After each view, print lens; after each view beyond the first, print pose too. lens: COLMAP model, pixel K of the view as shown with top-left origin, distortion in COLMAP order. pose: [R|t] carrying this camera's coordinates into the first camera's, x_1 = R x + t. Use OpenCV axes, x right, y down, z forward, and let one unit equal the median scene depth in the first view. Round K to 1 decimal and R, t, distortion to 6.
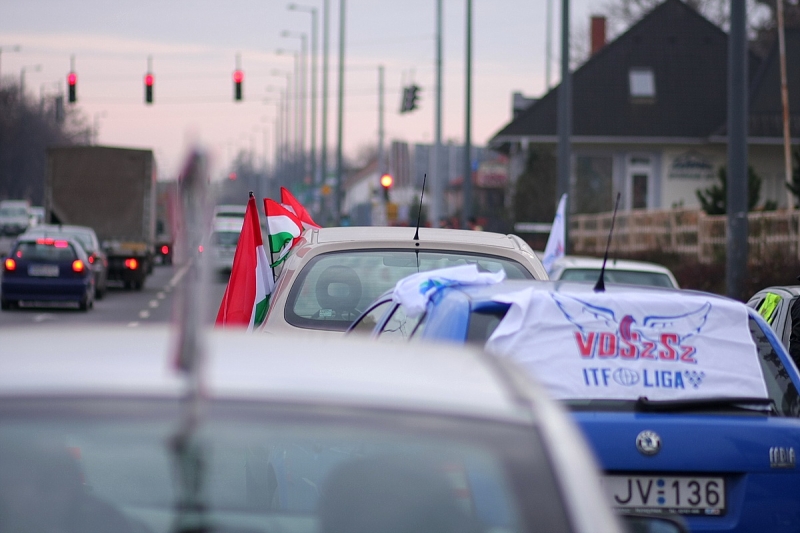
lens RADIAL K [[2927.0, 0, 400.0], [0, 2927.0, 266.5], [0, 0, 1]] dist [-0.087768, -0.394554]
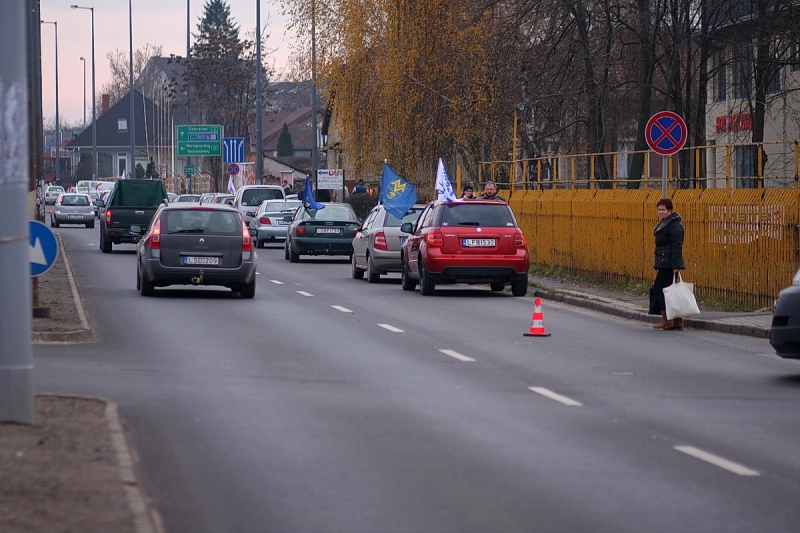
lens RADIAL K [[2927.0, 0, 400.0], [0, 2927.0, 266.5], [0, 0, 1]] dist [-0.087768, -0.394554]
pose [[0.986771, -0.015881, 0.161338, -0.090568], [0.012319, 0.999658, 0.023056, 0.007034], [-0.161649, -0.020764, 0.986630, -1.520877]]
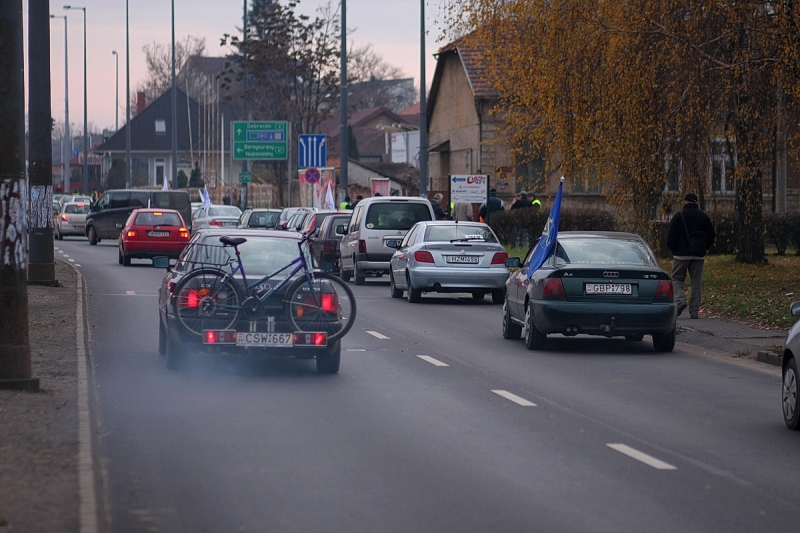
lens RADIAL K [[2927.0, 0, 400.0], [0, 2927.0, 266.5], [0, 0, 1]] dist [-0.087768, -0.394554]
pose [[0.988462, -0.009214, 0.151190, -0.073975], [0.006444, 0.999802, 0.018801, 0.005244], [-0.151334, -0.017609, 0.988326, -1.206824]]
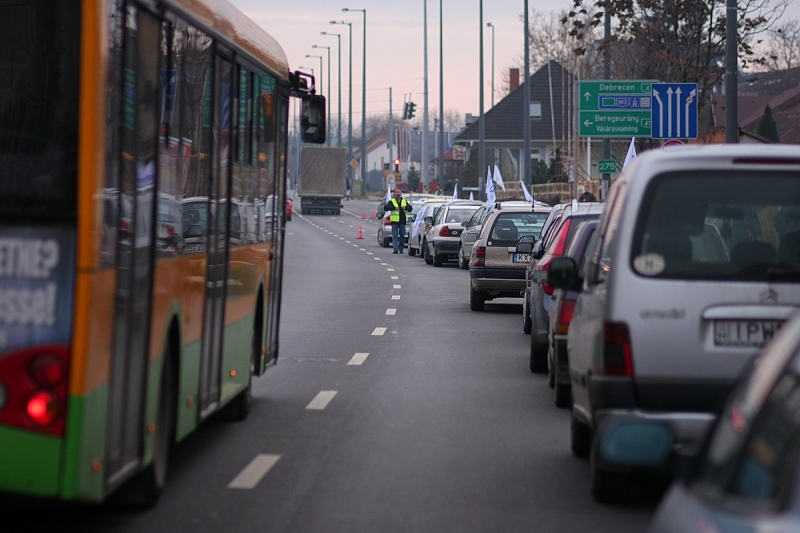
lens RADIAL K [[2927.0, 0, 400.0], [0, 2927.0, 266.5], [0, 0, 1]] dist [-0.087768, -0.394554]
pose [[0.999993, -0.002133, 0.003155, -0.008512], [0.002080, 0.999861, 0.016557, 0.005763], [-0.003190, -0.016550, 0.999858, -0.798067]]
